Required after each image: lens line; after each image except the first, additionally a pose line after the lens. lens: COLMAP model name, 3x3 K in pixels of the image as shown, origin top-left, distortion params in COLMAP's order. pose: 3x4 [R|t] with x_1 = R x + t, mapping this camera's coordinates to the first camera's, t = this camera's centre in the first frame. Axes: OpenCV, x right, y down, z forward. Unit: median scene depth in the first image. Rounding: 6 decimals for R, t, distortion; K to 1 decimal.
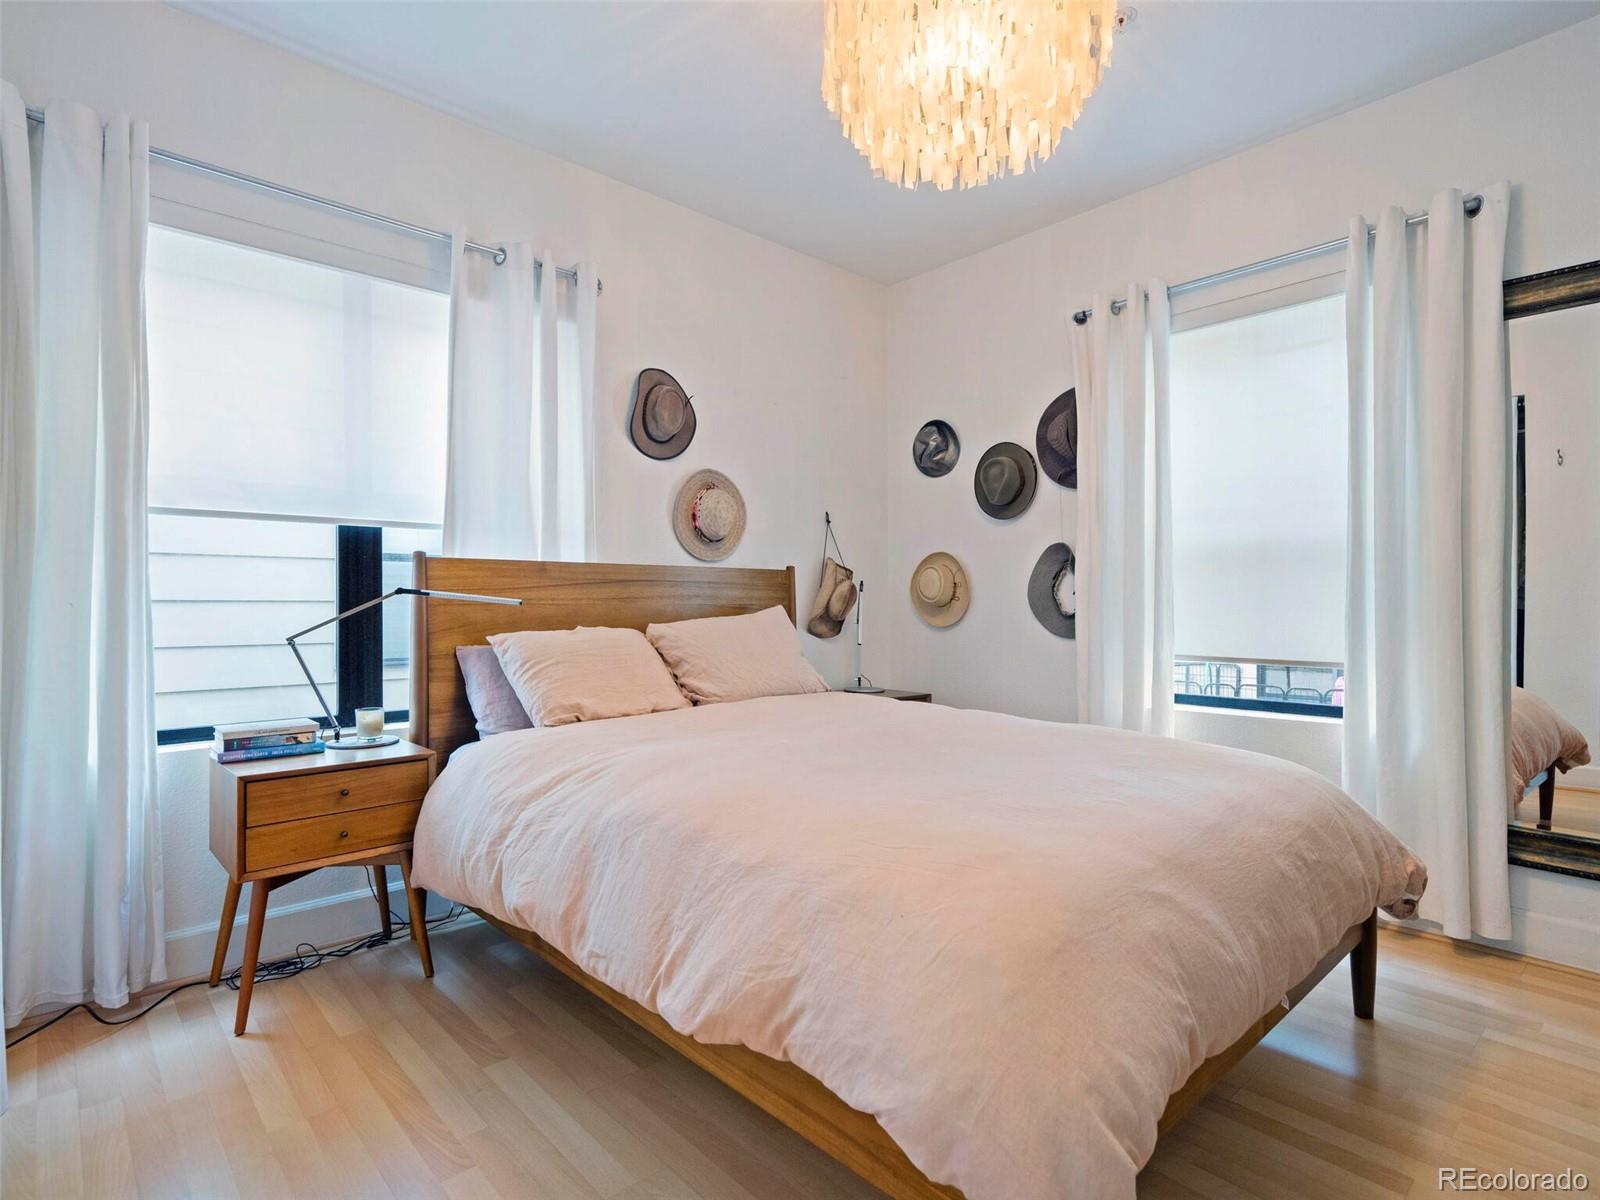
lens RADIAL K [[814.7, 0, 800.0], [0, 814.7, 600.0], [0, 0, 1]] dist [0.012239, 0.000148]
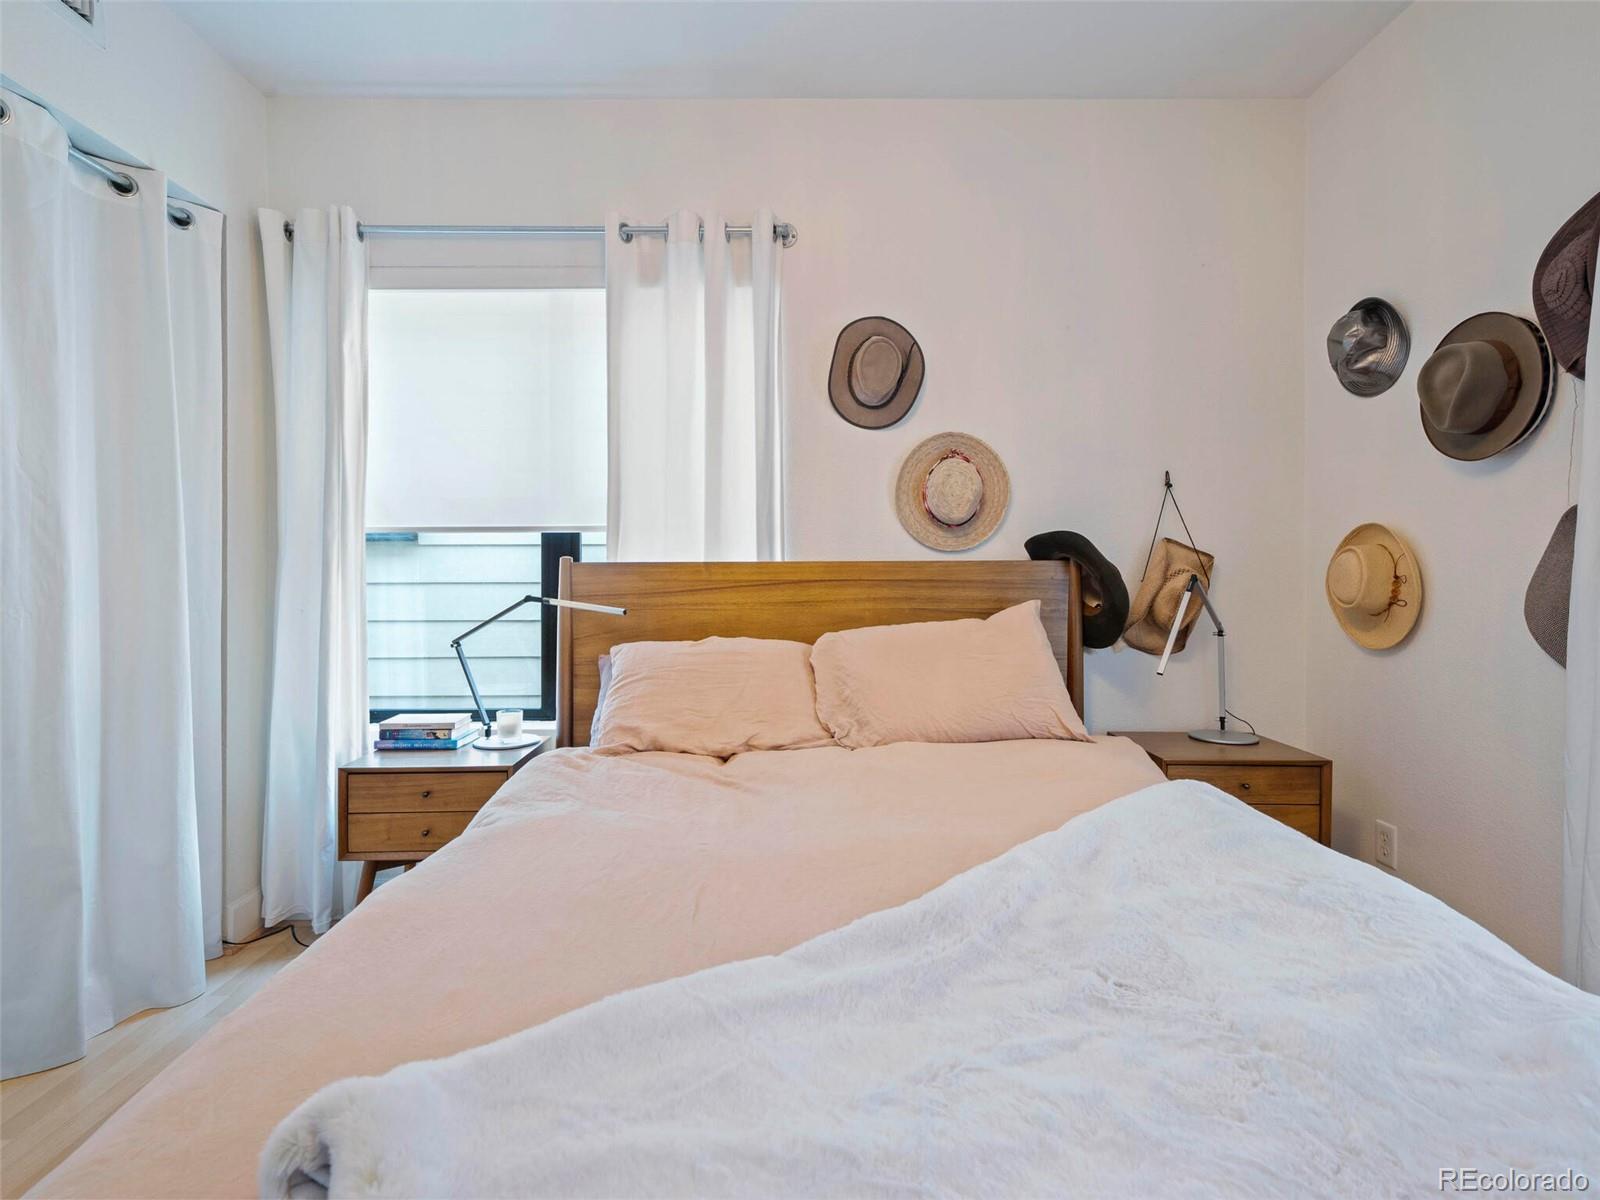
lens RADIAL K [[803.7, 0, 798.1], [0, 803.7, 594.1], [0, 0, 1]] dist [0.008979, 0.001279]
pose [[0.745224, 0.019066, -0.666542, 0.380212], [0.004109, 0.999441, 0.033183, -0.043084], [0.666802, -0.027467, 0.744728, 0.428668]]
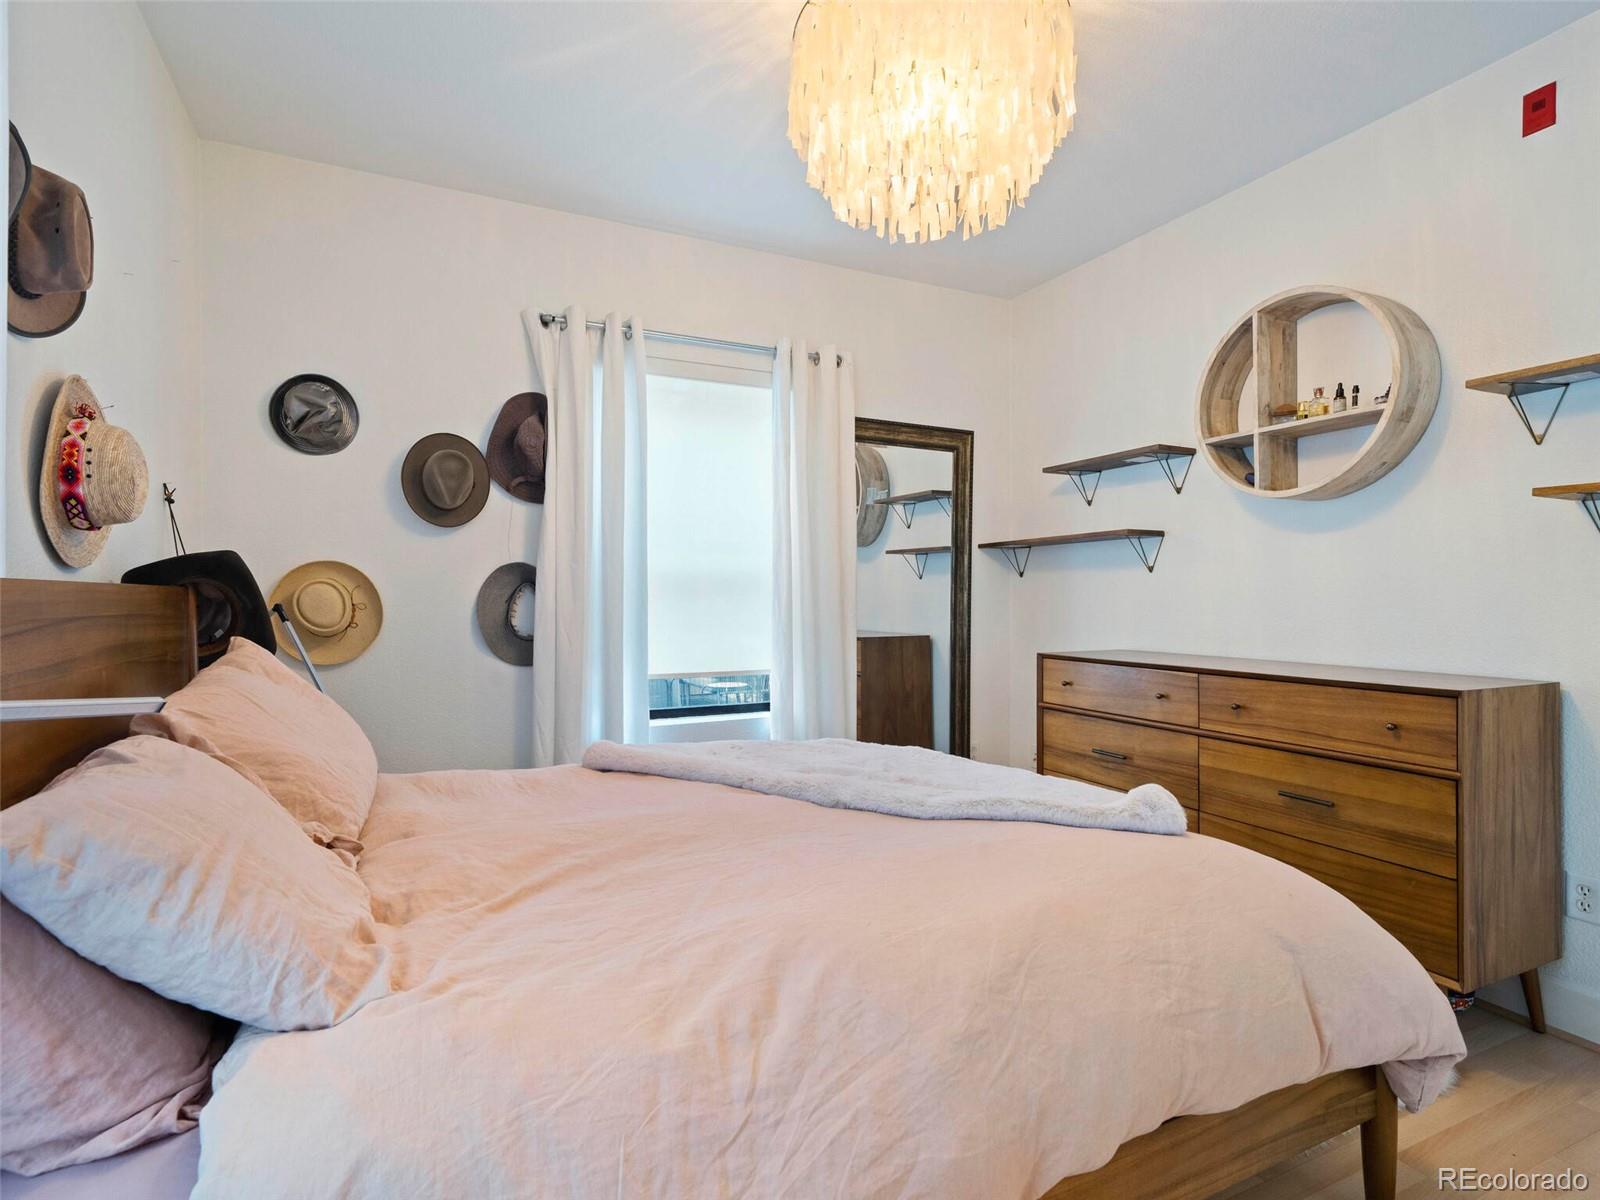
lens RADIAL K [[794.5, 0, 794.2], [0, 794.5, 588.3], [0, 0, 1]] dist [0.007839, 0.001206]
pose [[0.298030, 0.009388, 0.954510, -0.557451], [0.004533, 0.999926, -0.011250, -0.038667], [-0.954546, 0.007680, 0.297965, 0.603236]]
